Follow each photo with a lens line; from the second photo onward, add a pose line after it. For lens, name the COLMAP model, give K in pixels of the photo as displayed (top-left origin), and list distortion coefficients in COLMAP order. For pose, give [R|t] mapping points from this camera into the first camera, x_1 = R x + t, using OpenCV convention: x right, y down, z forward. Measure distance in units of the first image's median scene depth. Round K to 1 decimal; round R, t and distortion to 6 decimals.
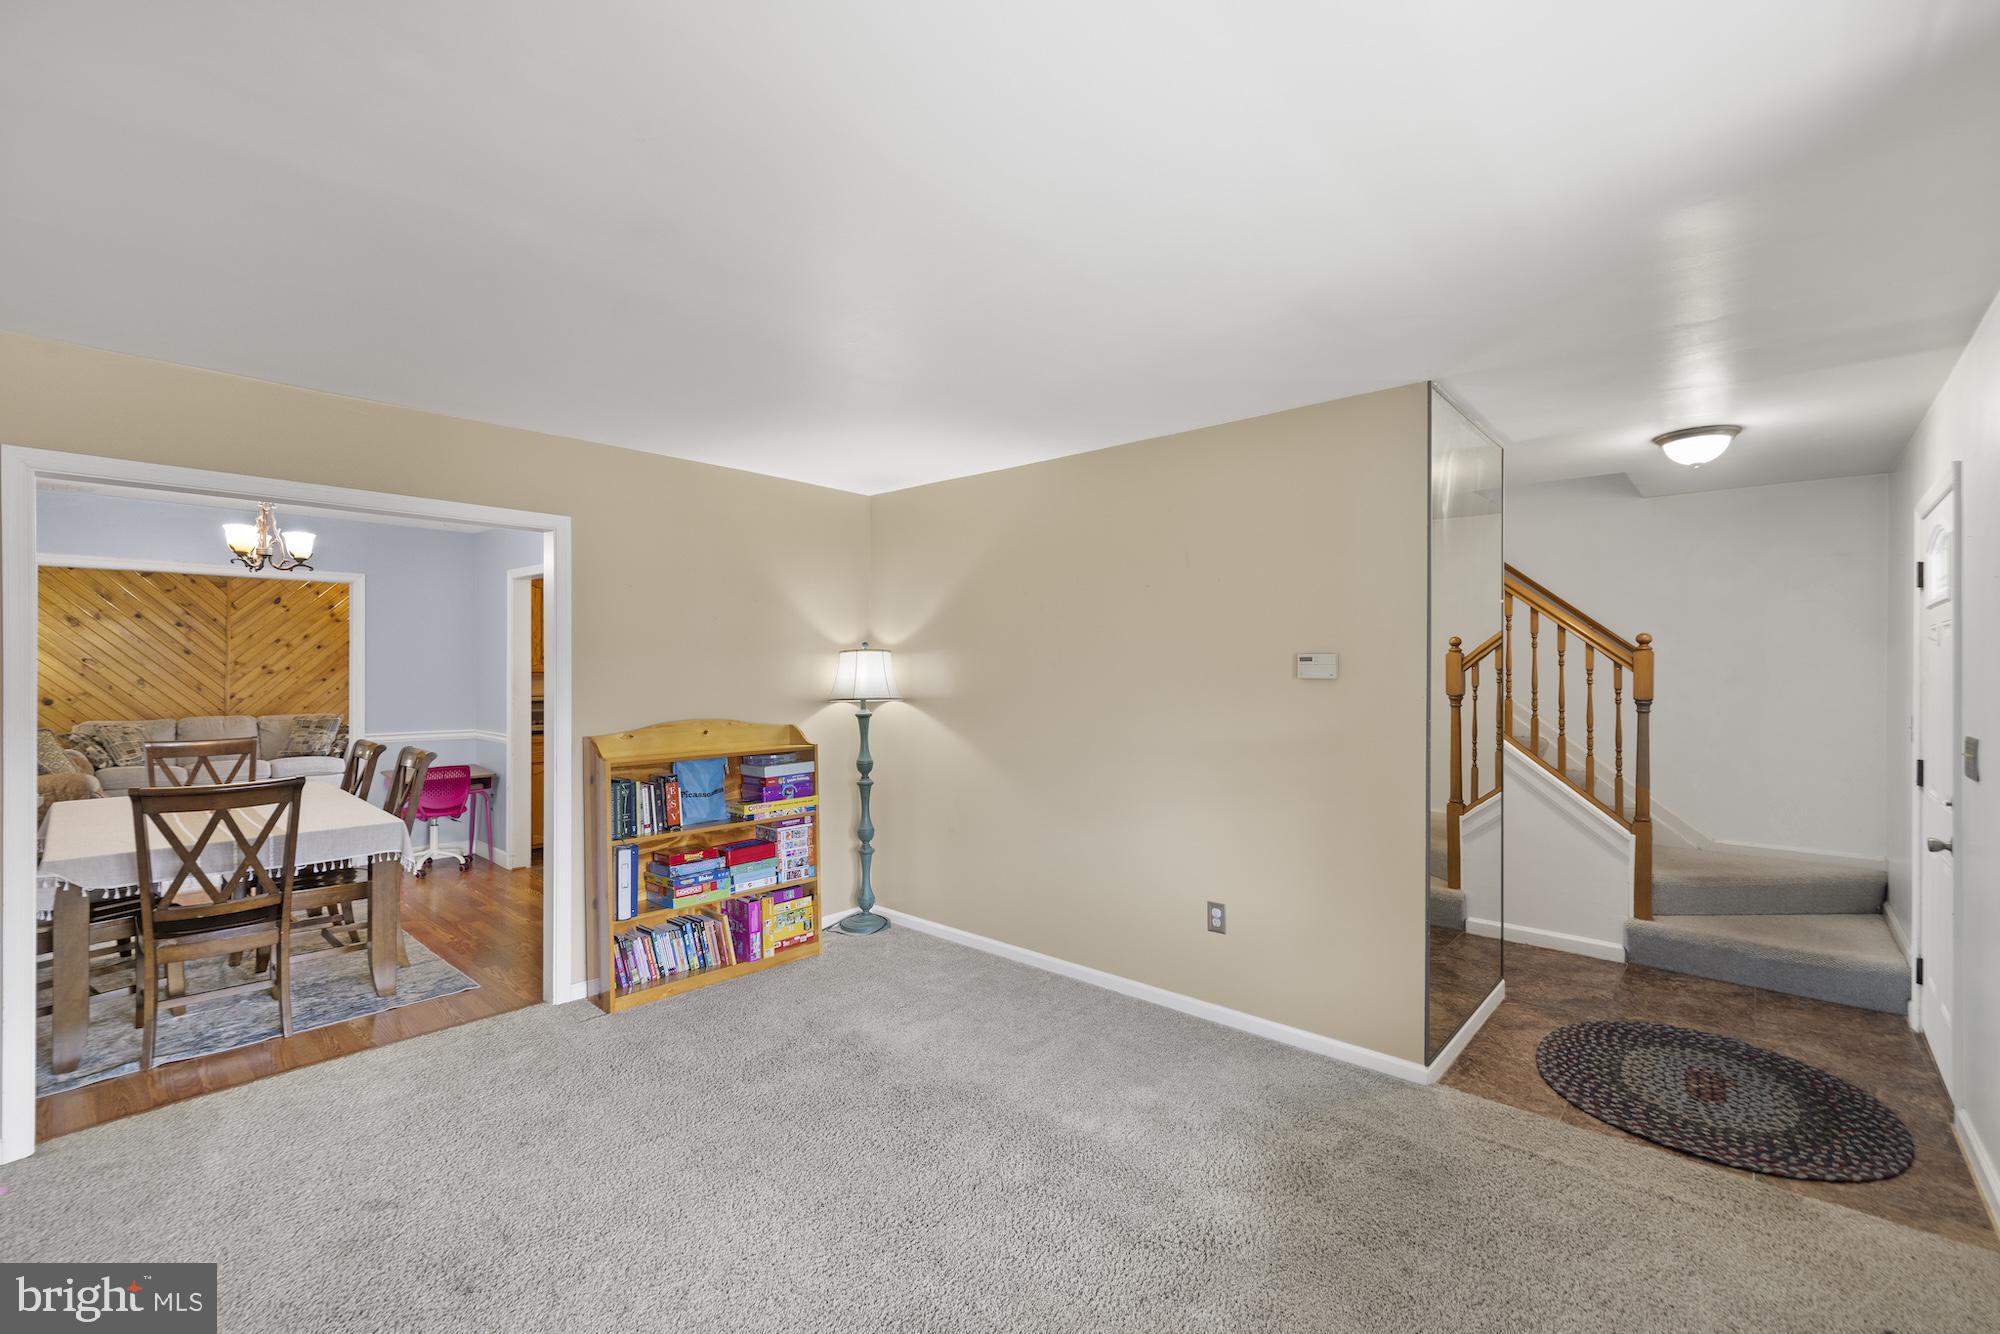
lens RADIAL K [[843.1, 0, 980.7], [0, 843.1, 666.5], [0, 0, 1]] dist [-0.004358, 0.000926]
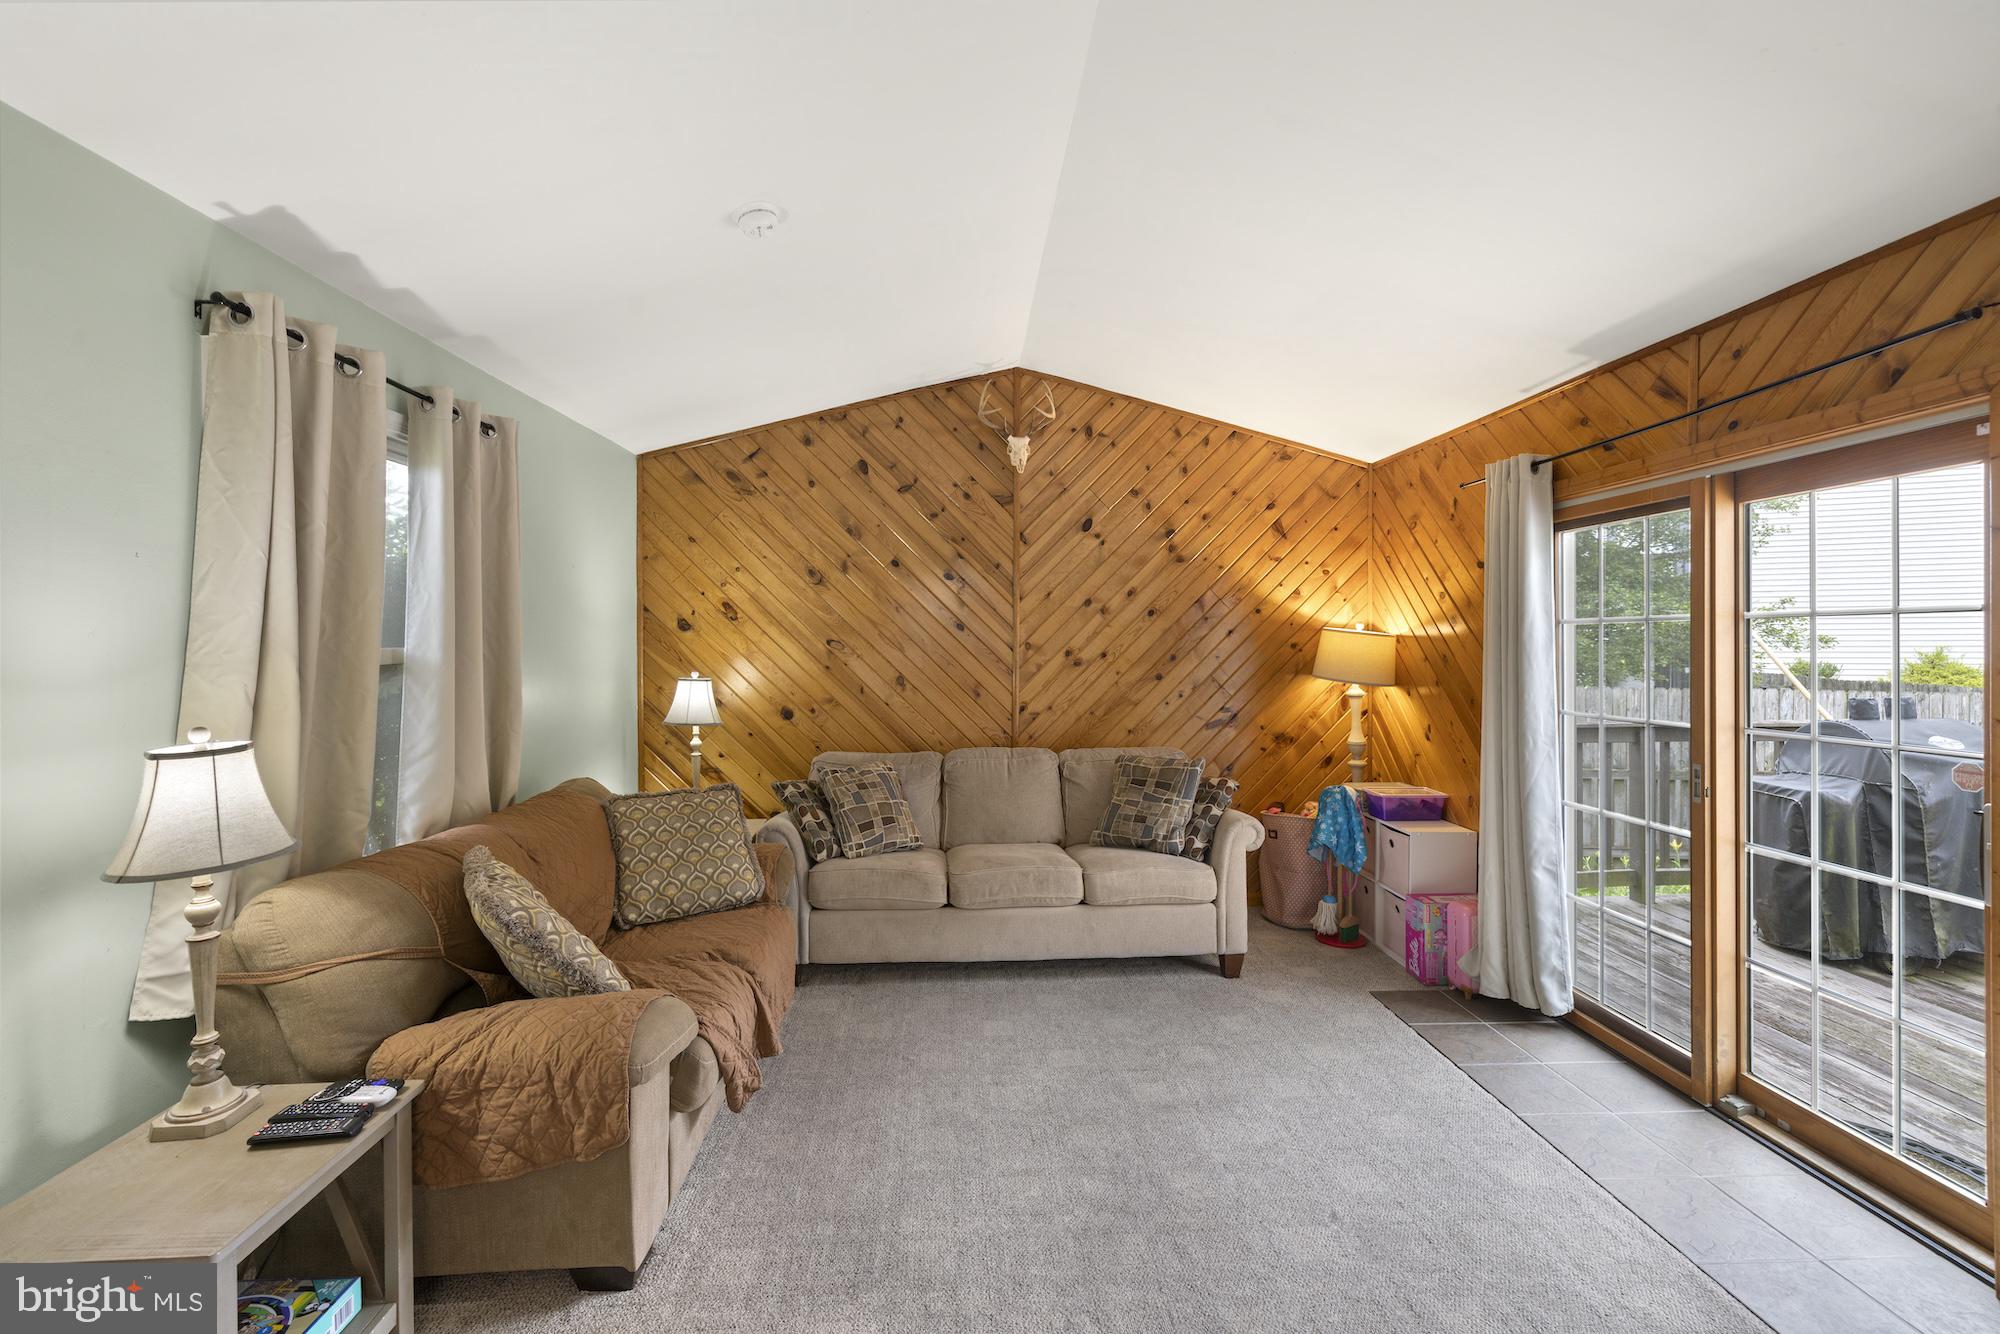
lens RADIAL K [[843.1, 0, 992.5], [0, 843.1, 647.1], [0, 0, 1]] dist [-0.004358, 0.000926]
pose [[0.703363, -0.002173, -0.710828, -0.585648], [0.008055, 0.999955, 0.004914, -0.006819], [0.710785, -0.009182, 0.703349, 0.682858]]
